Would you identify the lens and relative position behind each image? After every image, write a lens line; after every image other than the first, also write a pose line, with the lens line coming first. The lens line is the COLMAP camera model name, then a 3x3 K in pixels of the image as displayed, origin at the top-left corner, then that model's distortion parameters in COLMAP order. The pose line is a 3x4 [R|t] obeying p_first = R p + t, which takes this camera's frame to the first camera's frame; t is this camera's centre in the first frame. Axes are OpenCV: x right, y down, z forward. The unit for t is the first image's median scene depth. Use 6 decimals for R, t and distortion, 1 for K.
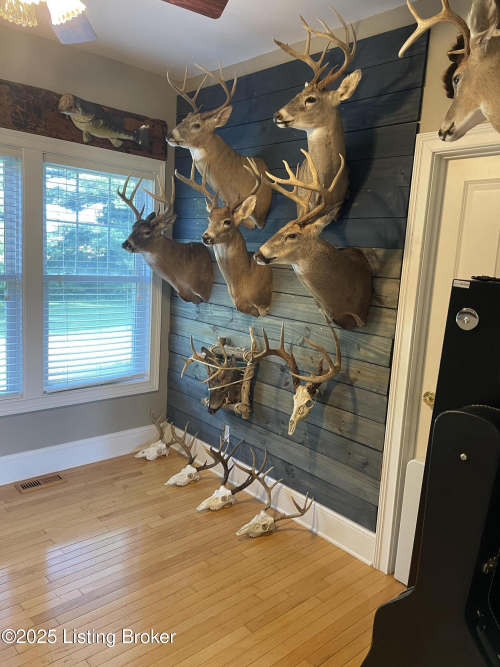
lens RADIAL K [[504.2, 0, 247.6], [0, 504.2, 331.4], [0, 0, 1]] dist [0.098021, -0.124659]
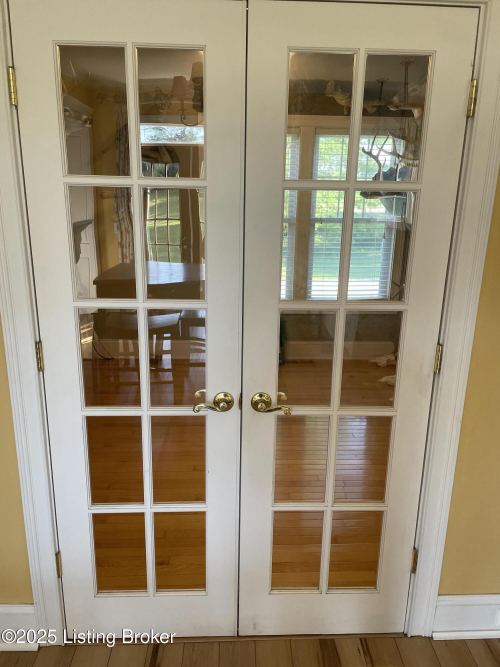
lens RADIAL K [[504.2, 0, 247.6], [0, 504.2, 331.4], [0, 0, 1]] dist [0.098021, -0.124659]
pose [[0.767518, 0.125282, -0.628666, 0.396220], [-0.063595, 0.990759, 0.119800, 0.043789], [0.637865, -0.051968, 0.768393, -0.207722]]
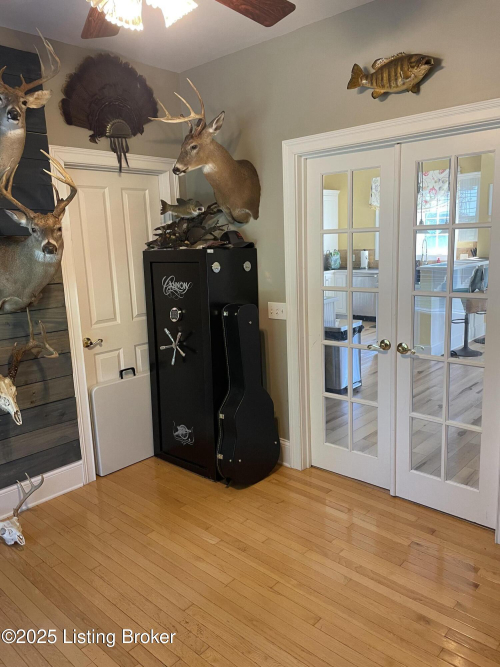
lens RADIAL K [[506.5, 0, 249.6], [0, 506.5, 340.5], [0, 0, 1]] dist [0.007540, 0.004103]
pose [[-0.095043, -0.247029, 0.964336, -0.745111], [0.175431, 0.949403, 0.260494, -0.115328], [-0.979893, 0.193932, -0.046898, 0.466535]]
